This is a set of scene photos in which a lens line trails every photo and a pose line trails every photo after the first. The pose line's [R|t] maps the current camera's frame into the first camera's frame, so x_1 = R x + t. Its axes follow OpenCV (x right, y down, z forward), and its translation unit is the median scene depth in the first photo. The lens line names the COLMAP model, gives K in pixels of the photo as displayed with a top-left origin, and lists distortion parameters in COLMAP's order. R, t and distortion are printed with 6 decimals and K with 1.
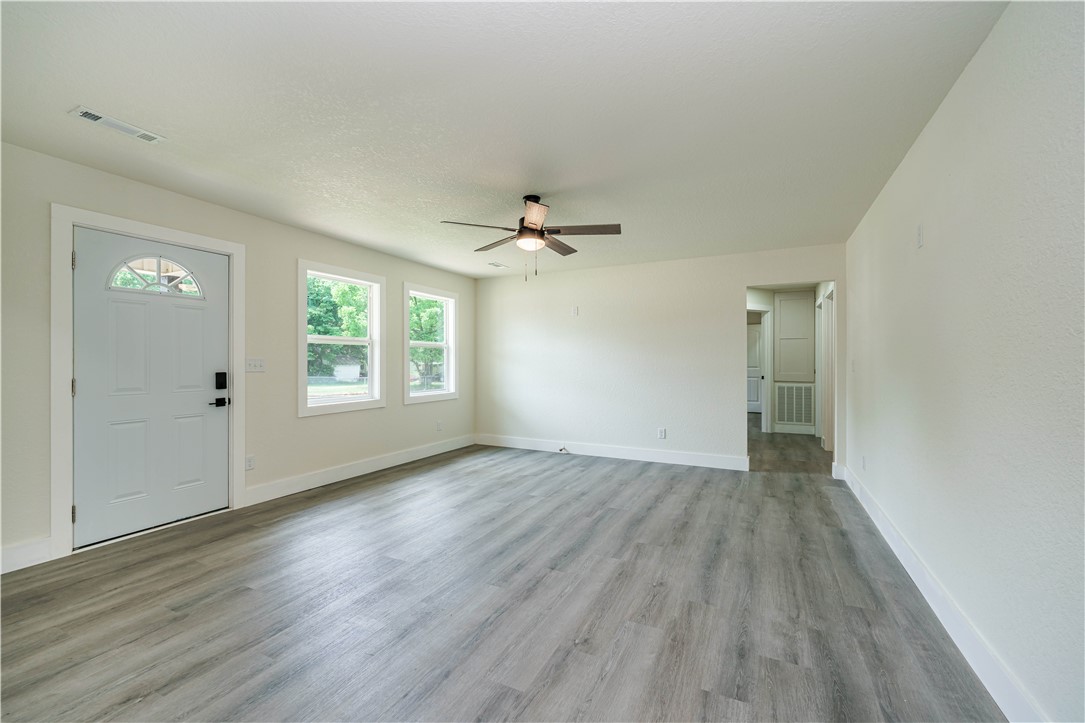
lens RADIAL K [[450.6, 0, 542.5], [0, 450.6, 361.5], [0, 0, 1]] dist [-0.000035, -0.000152]
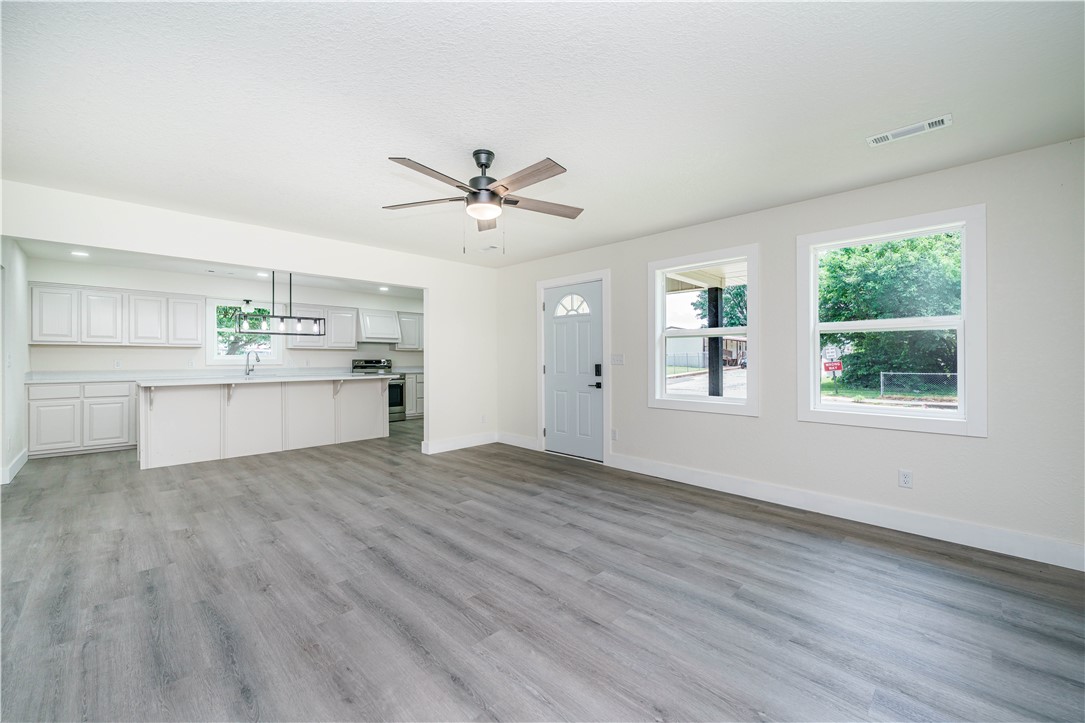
lens RADIAL K [[444.7, 0, 542.5], [0, 444.7, 361.5], [0, 0, 1]] dist [-0.000075, 0.000557]
pose [[-0.328360, 0.010057, -0.944499, 0.738871], [0.001190, 0.999947, 0.010233, 0.001057], [0.944552, 0.002236, -0.328355, 1.443233]]
